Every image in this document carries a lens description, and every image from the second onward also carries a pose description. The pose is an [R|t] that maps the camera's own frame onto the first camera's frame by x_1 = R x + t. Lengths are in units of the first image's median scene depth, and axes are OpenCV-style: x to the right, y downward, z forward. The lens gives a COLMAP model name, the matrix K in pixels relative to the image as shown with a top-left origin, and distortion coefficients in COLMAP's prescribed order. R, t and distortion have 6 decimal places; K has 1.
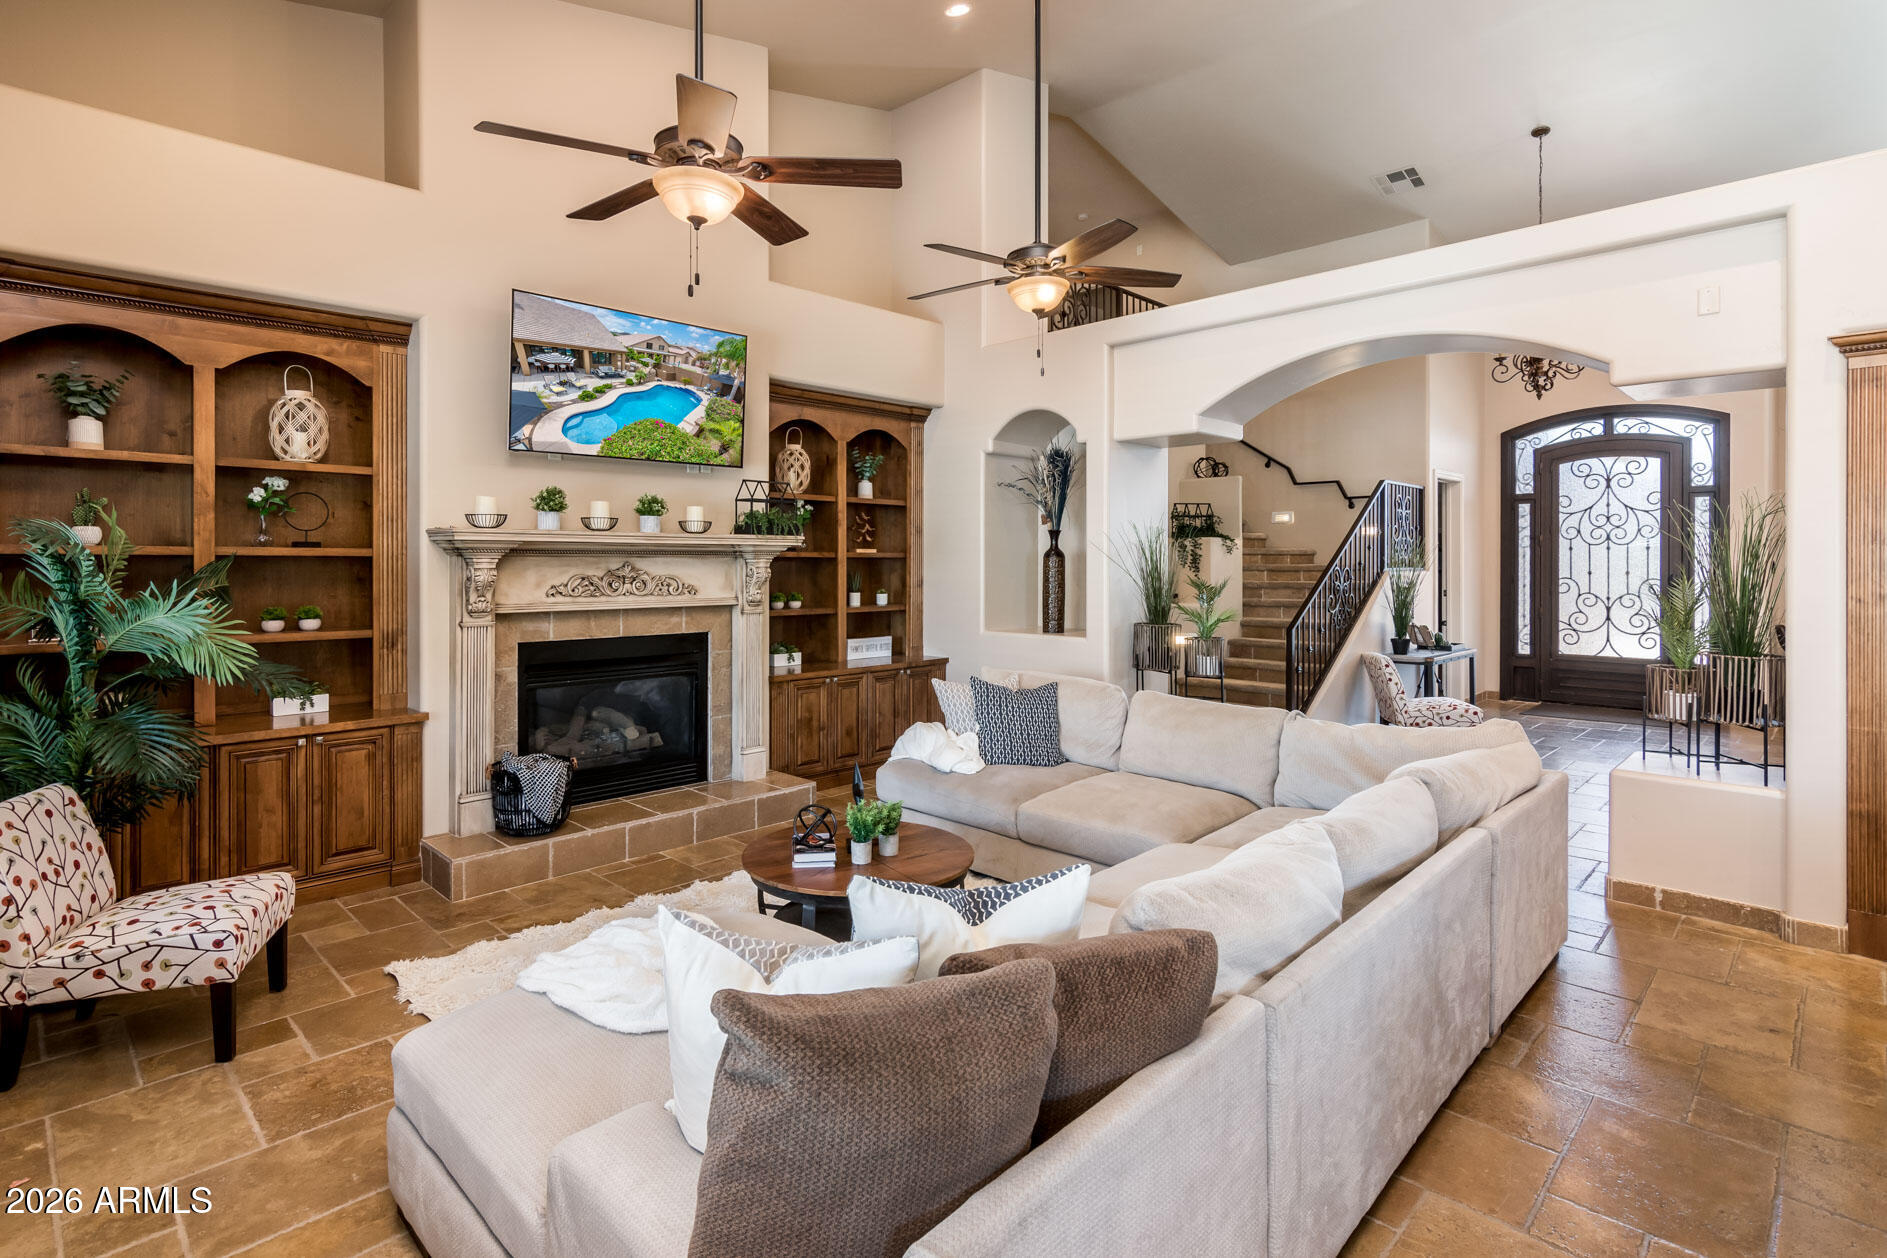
lens RADIAL K [[942.8, 0, 921.3], [0, 942.8, 563.2], [0, 0, 1]] dist [-0.000810, 0.000807]
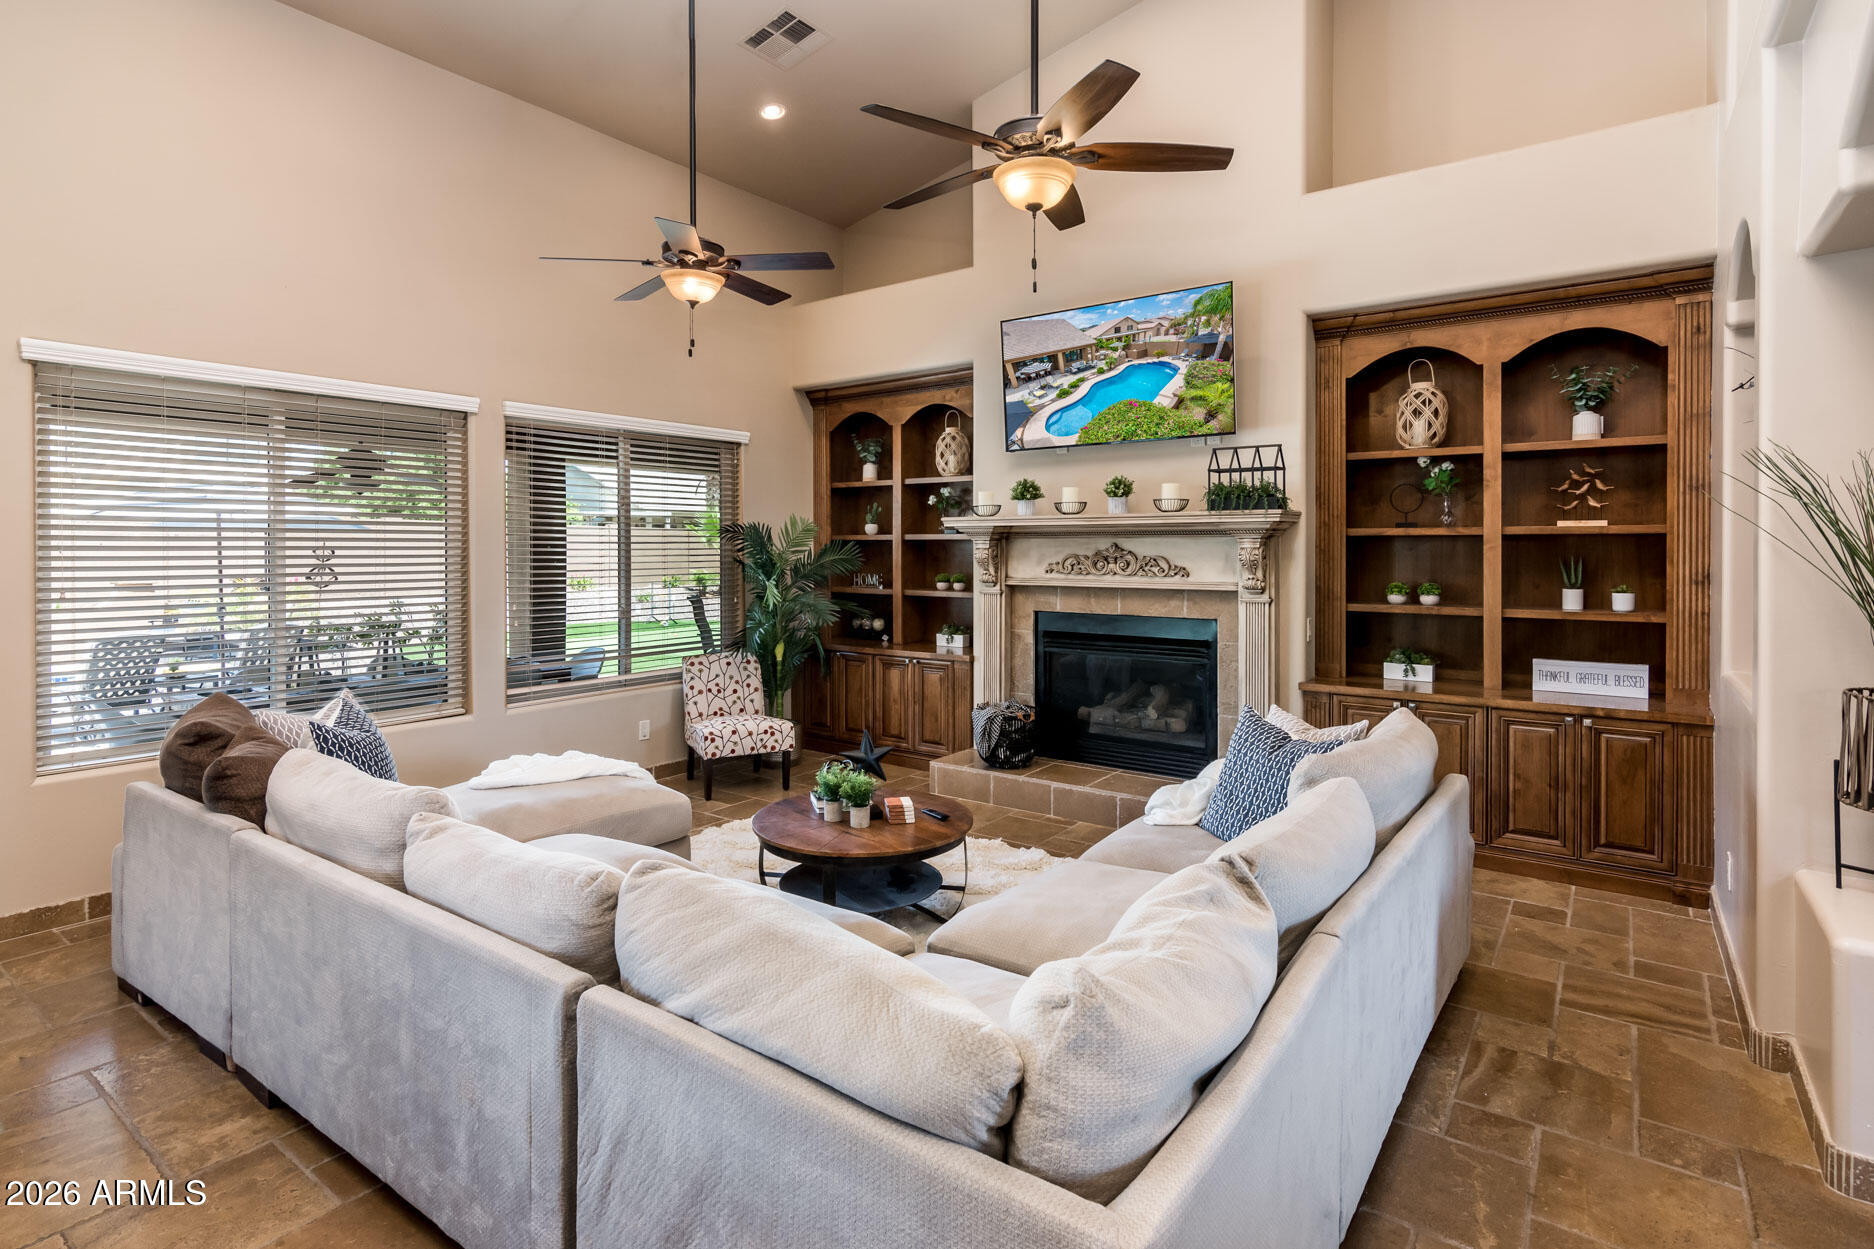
lens RADIAL K [[932.8, 0, 909.9], [0, 932.8, 556.3], [0, 0, 1]] dist [-0.001728, -0.000820]
pose [[0.136689, 0.008662, -0.990576, 0.633448], [-0.000313, 0.999962, 0.008701, 0.004477], [0.990614, -0.000879, 0.136686, 0.597660]]
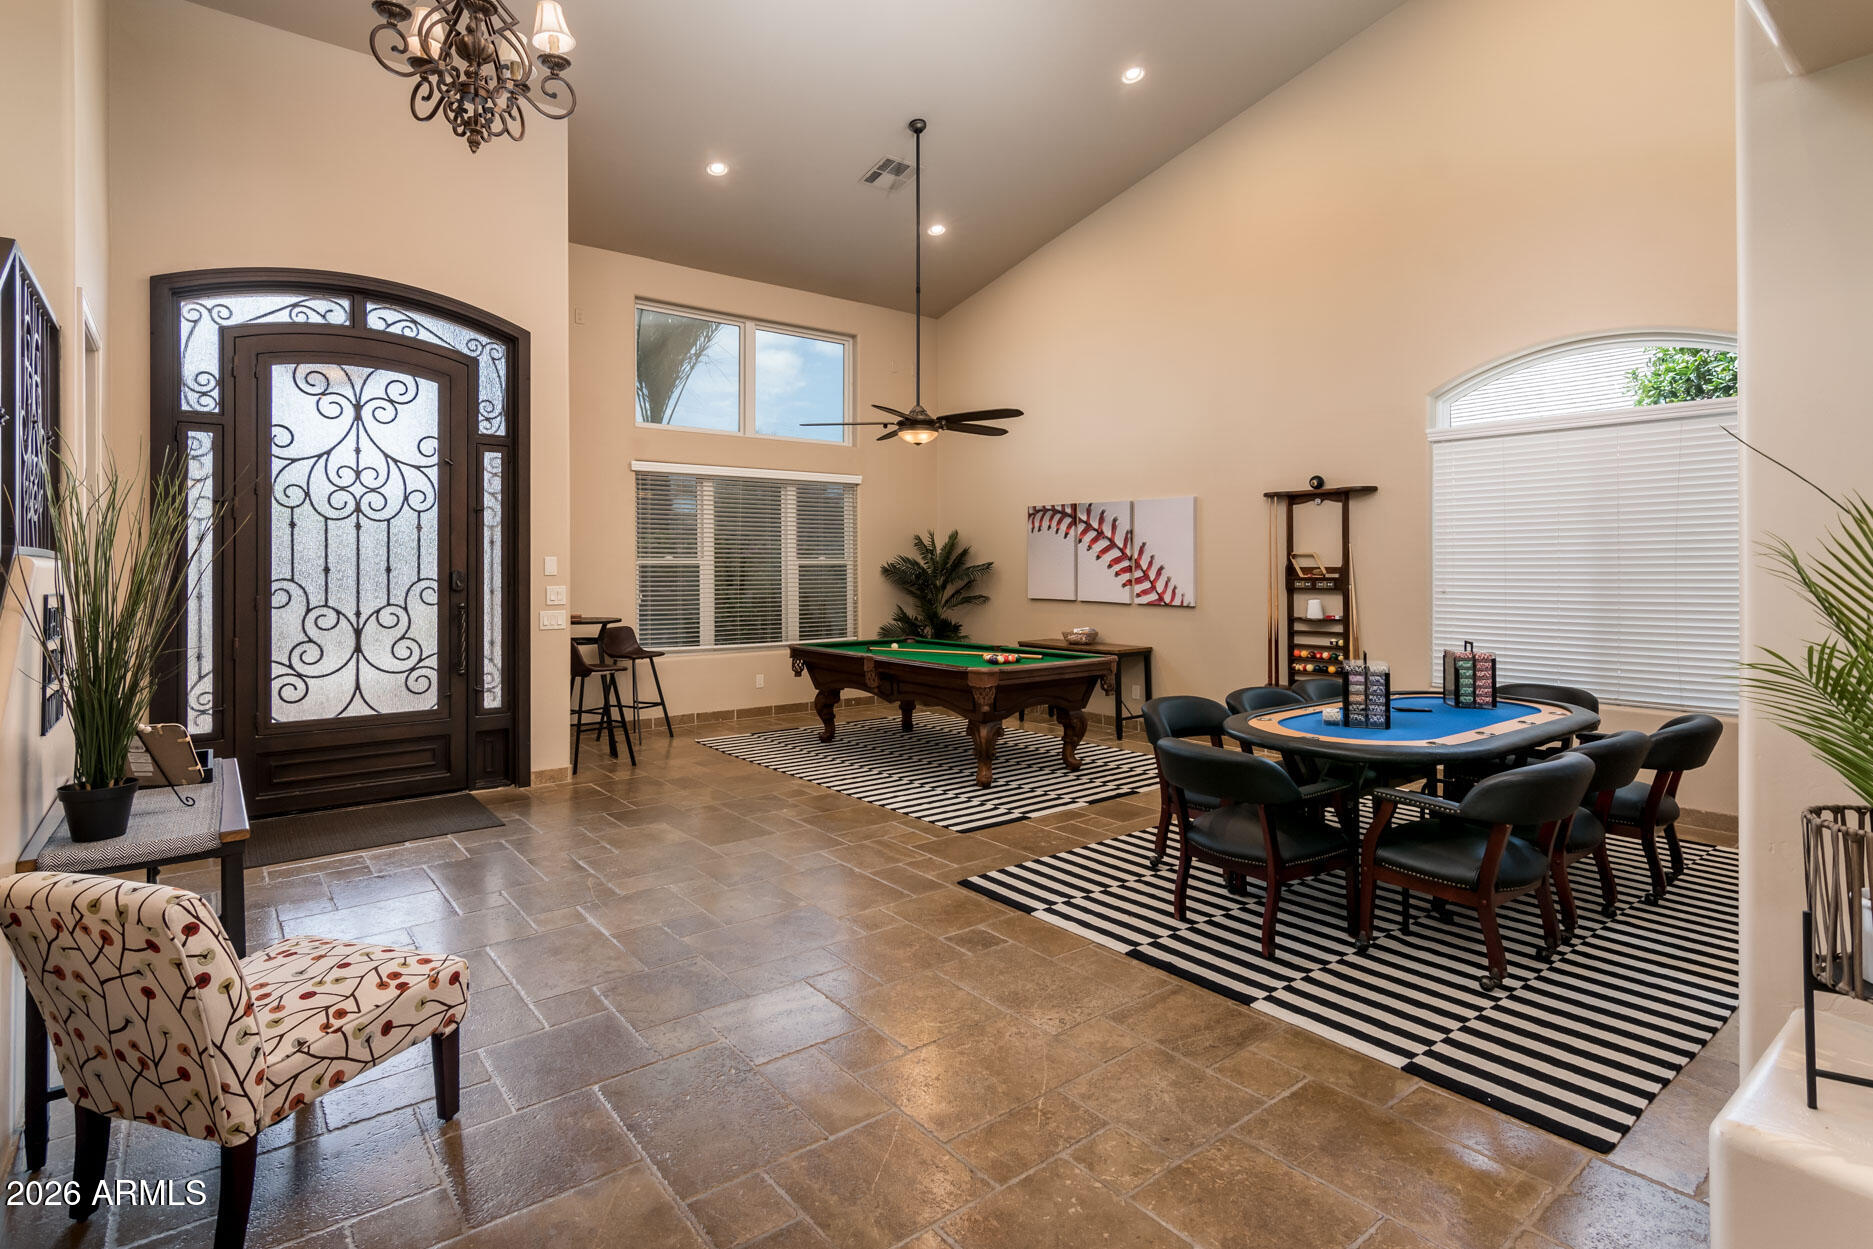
lens RADIAL K [[936.9, 0, 913.1], [0, 936.9, 563.8], [0, 0, 1]] dist [-0.000470, 0.001115]
pose [[0.126915, 0.002791, 0.991910, 0.361546], [0.003582, 0.999988, -0.003272, 0.017434], [-0.991907, 0.003968, 0.126904, 1.034726]]
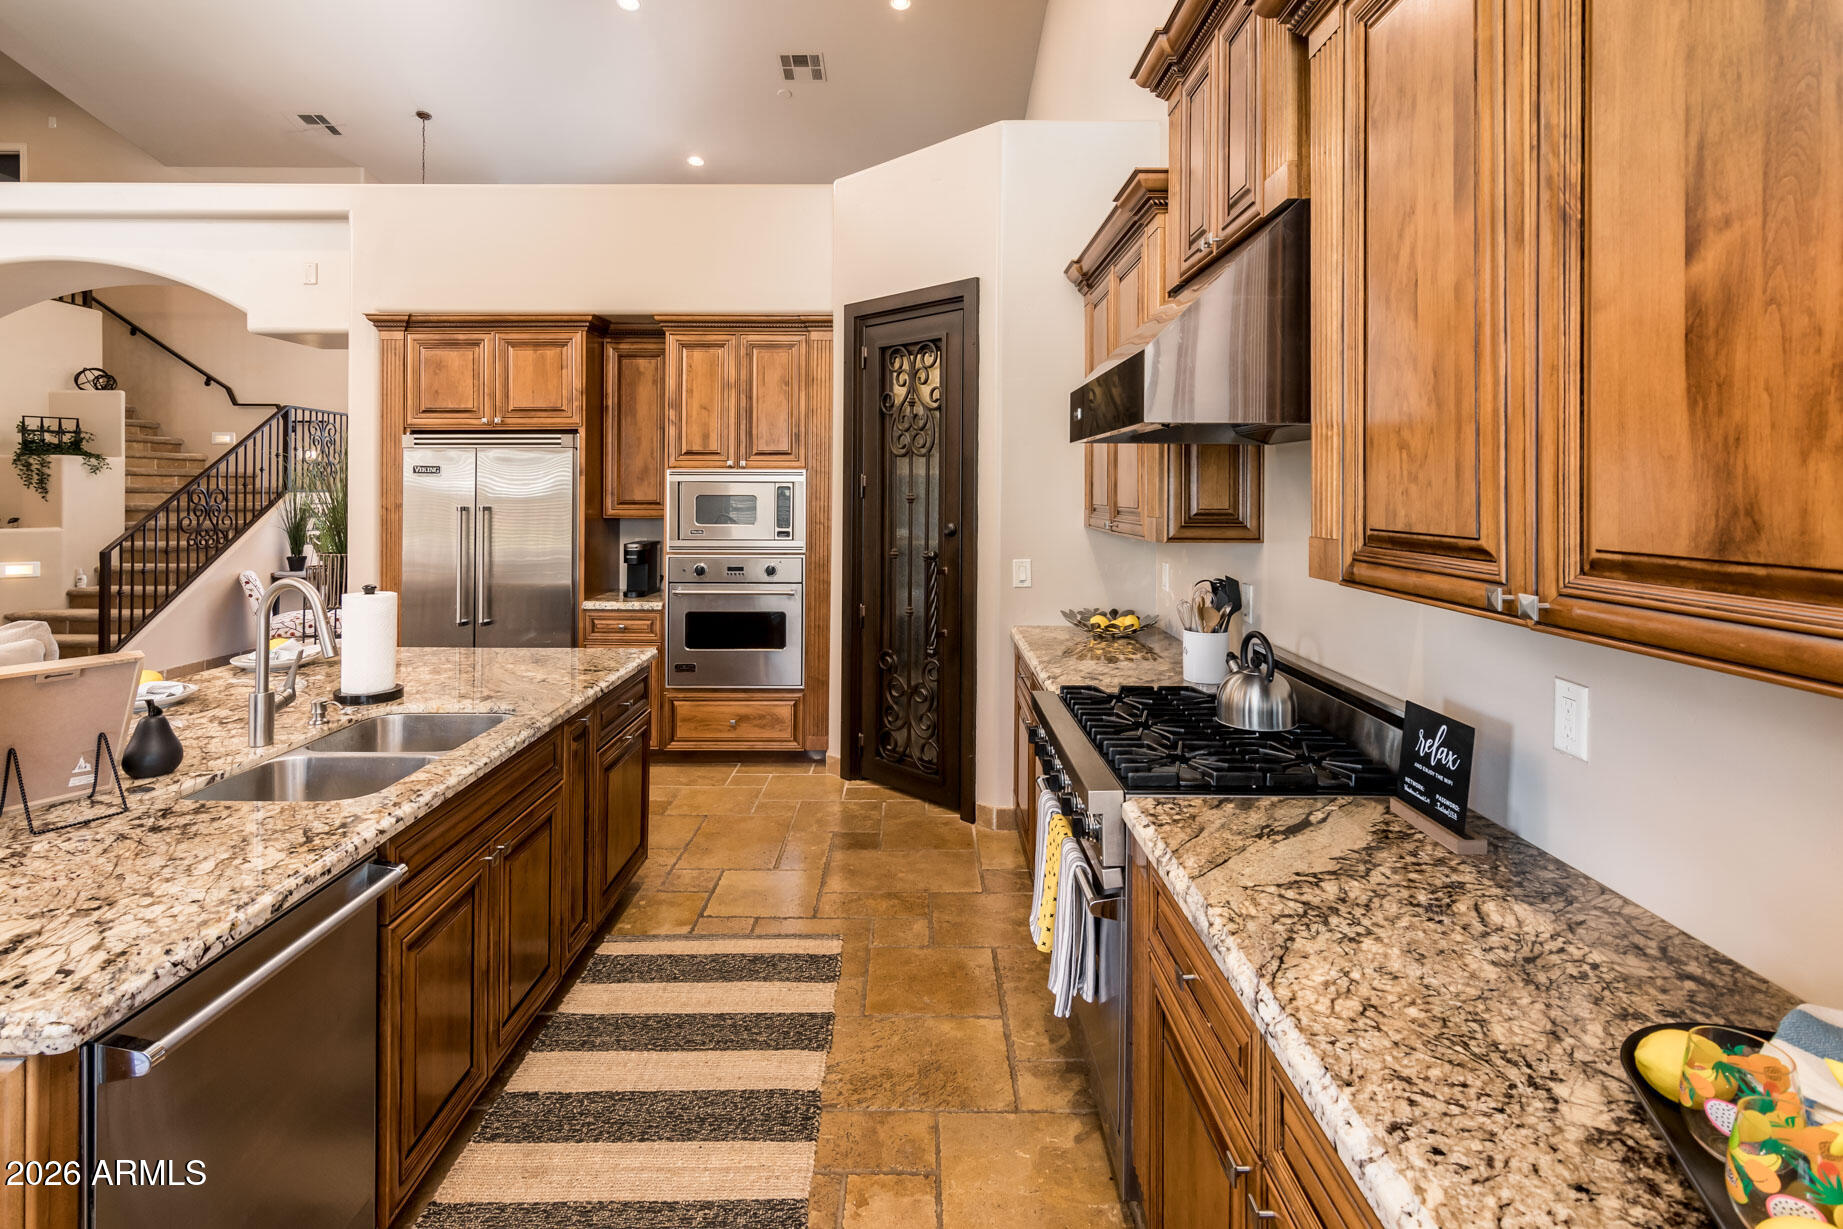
lens RADIAL K [[917.0, 0, 918.5], [0, 917.0, 485.5], [0, 0, 1]] dist [-0.000637, -0.000112]
pose [[0.701334, 0.004797, 0.712817, 0.385338], [-0.001672, 0.999986, -0.005084, 0.007512], [-0.712831, 0.002374, 0.701332, -0.320046]]
